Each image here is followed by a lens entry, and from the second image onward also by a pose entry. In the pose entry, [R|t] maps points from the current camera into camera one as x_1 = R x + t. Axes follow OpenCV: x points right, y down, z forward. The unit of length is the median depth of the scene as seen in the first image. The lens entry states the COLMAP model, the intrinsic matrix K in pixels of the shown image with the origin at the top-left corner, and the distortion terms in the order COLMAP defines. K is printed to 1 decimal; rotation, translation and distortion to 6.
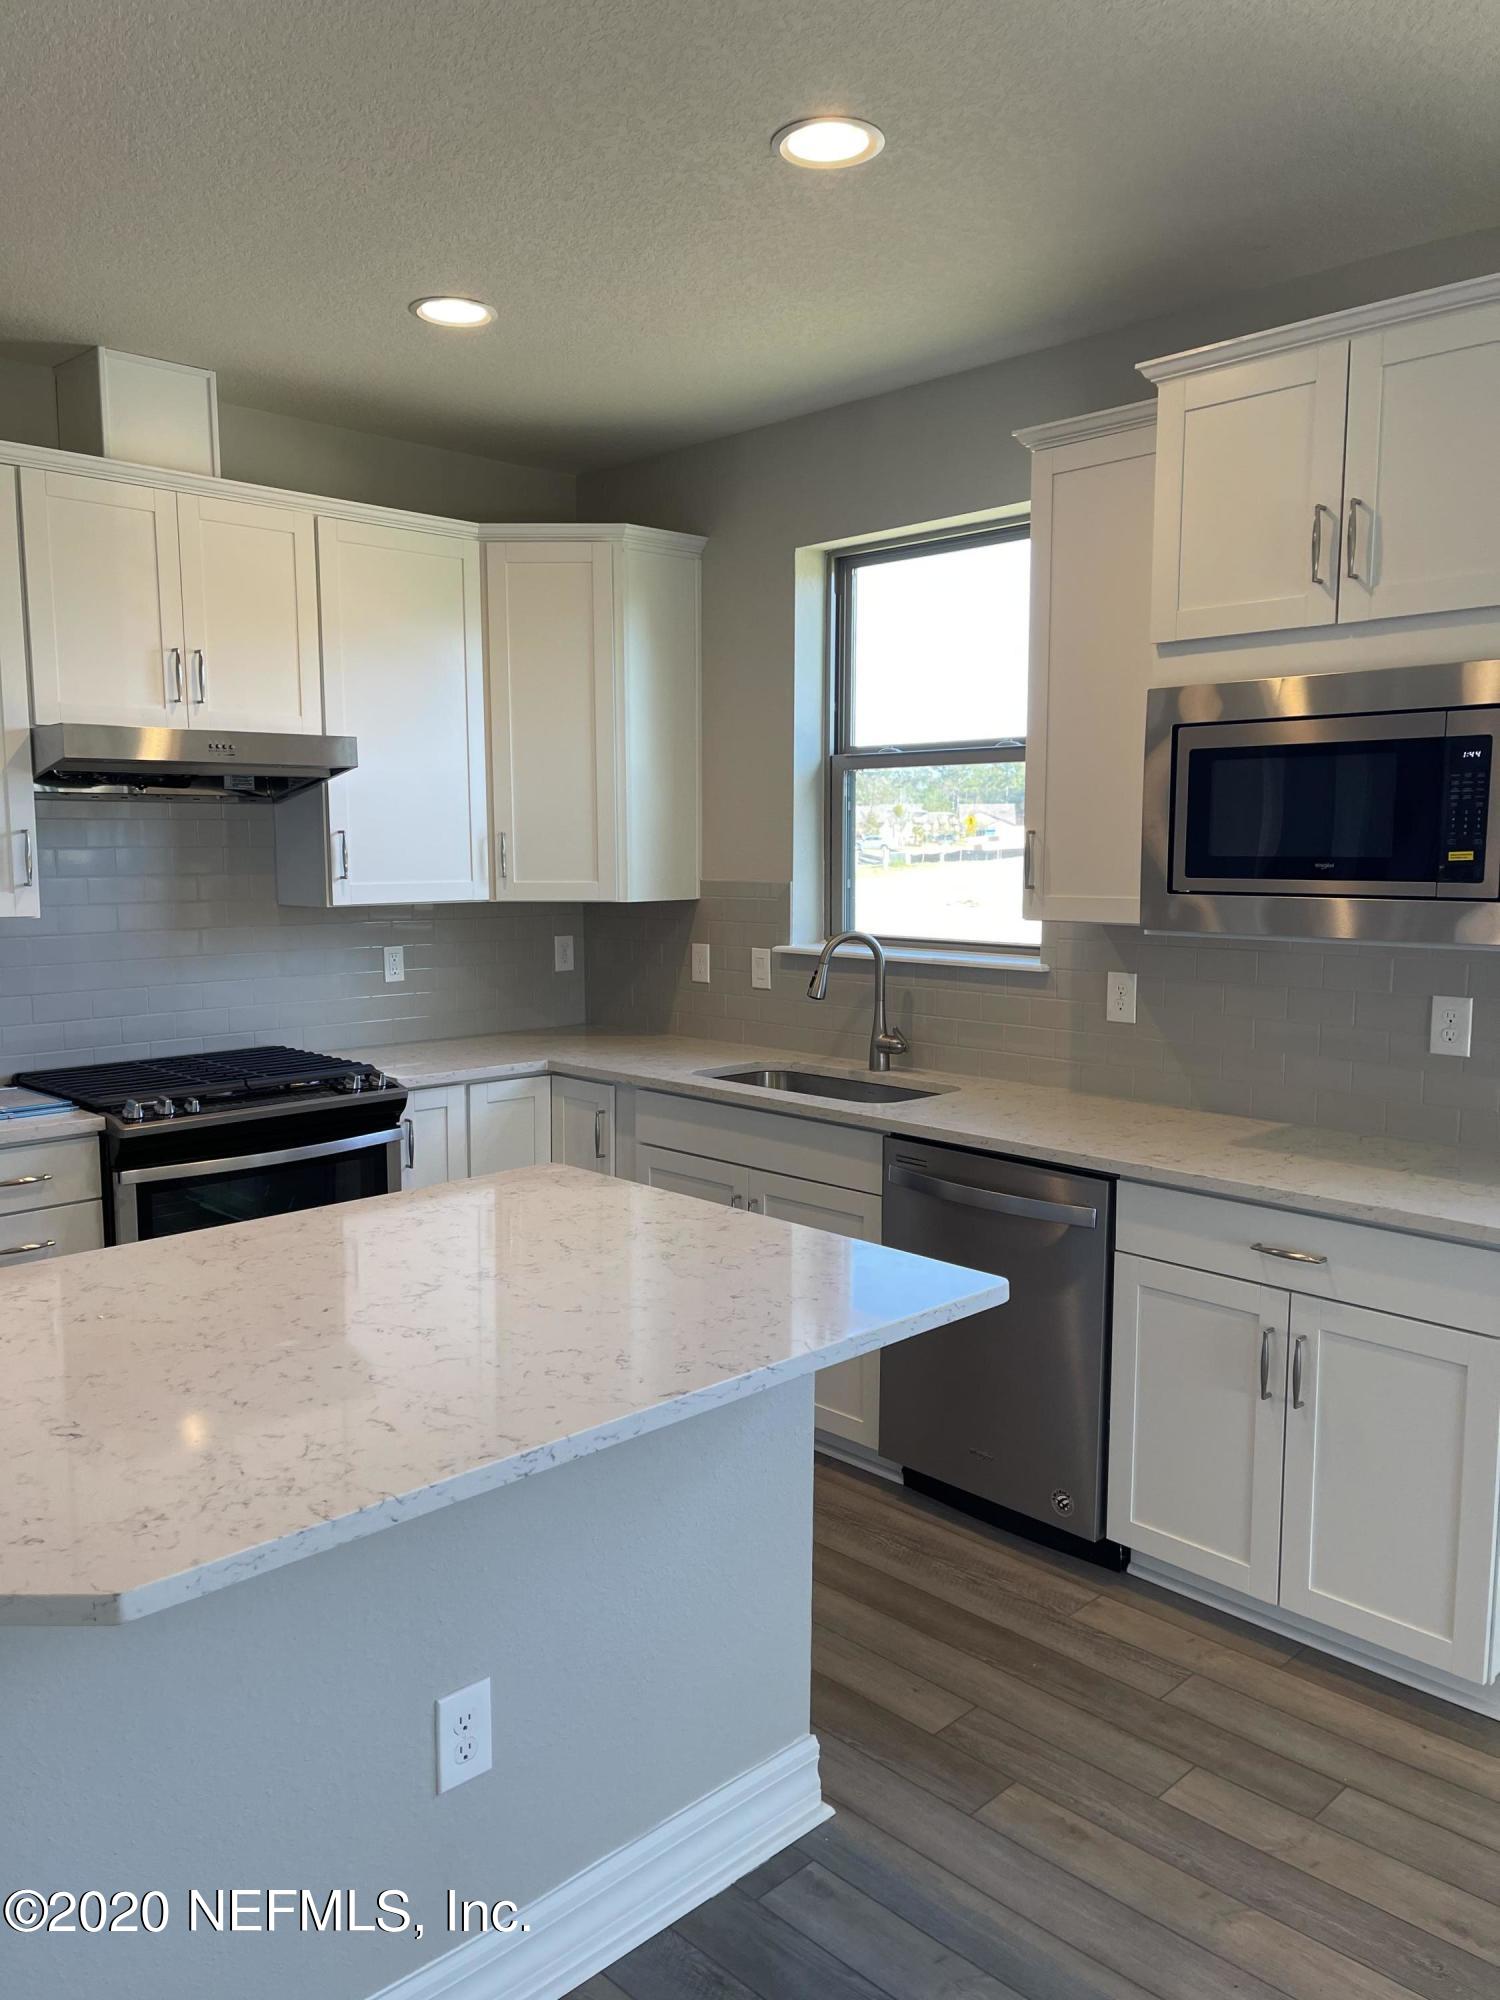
lens RADIAL K [[1509.7, 0, 749.4], [0, 1509.7, 1008.8], [0, 0, 1]] dist [0.024789, -0.001122]
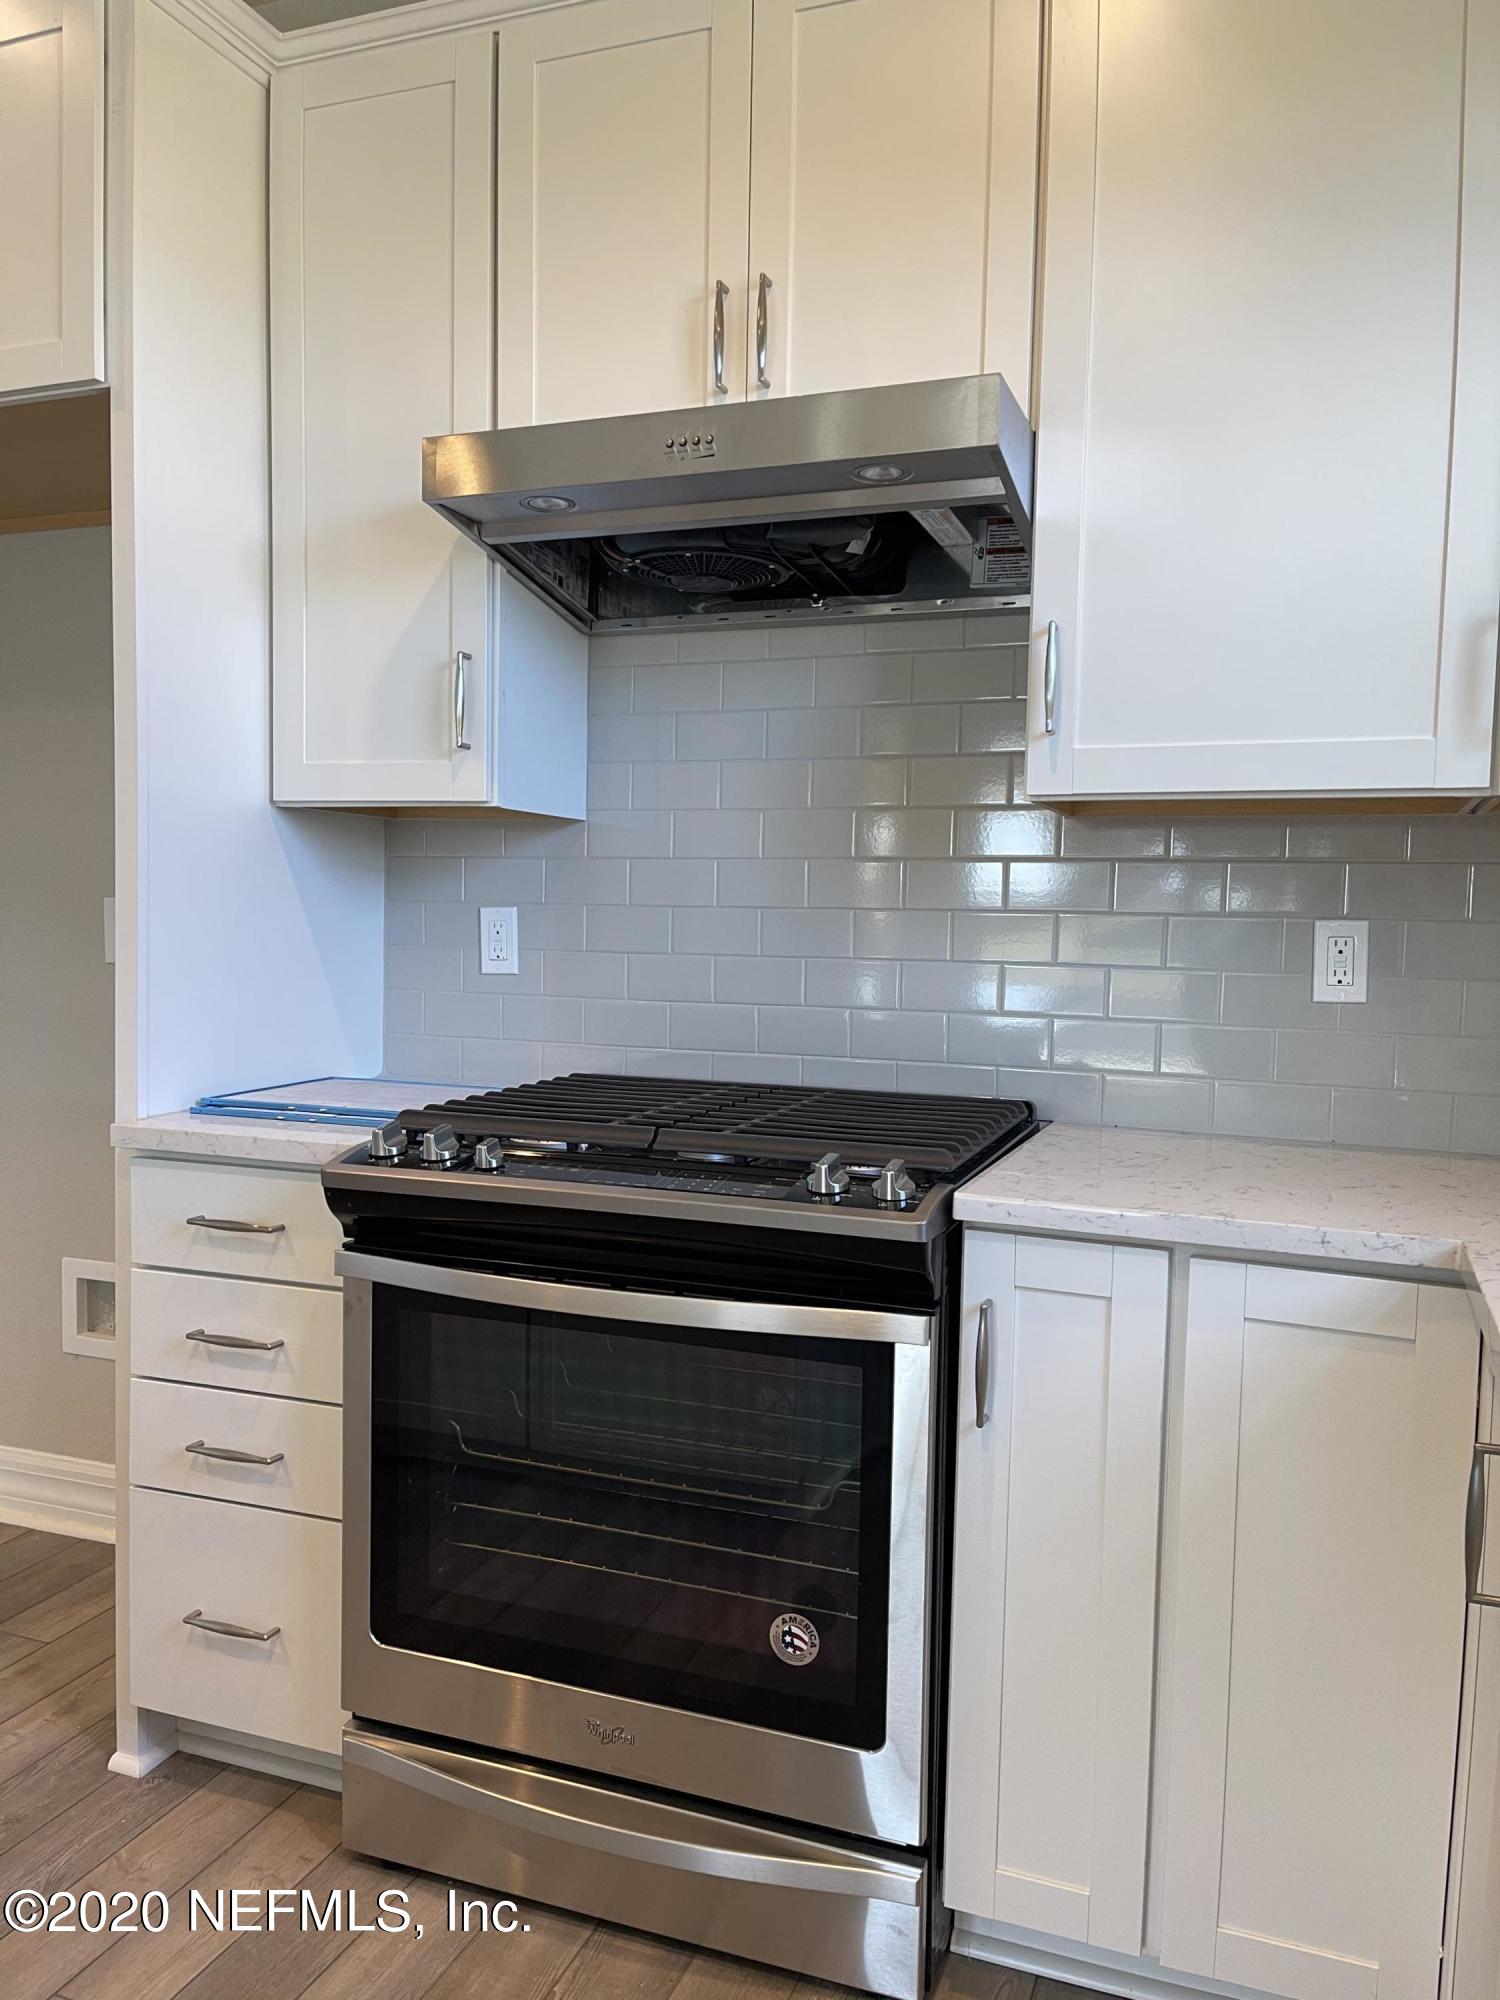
lens RADIAL K [[1509.7, 0, 759.8], [0, 1509.7, 1012.2], [0, 0, 1]] dist [0.024789, -0.001122]
pose [[0.417925, 0.064587, -0.906183, 0.101214], [-0.125698, 0.991987, 0.012732, -0.000333], [0.899744, 0.108585, 0.422695, 0.744333]]
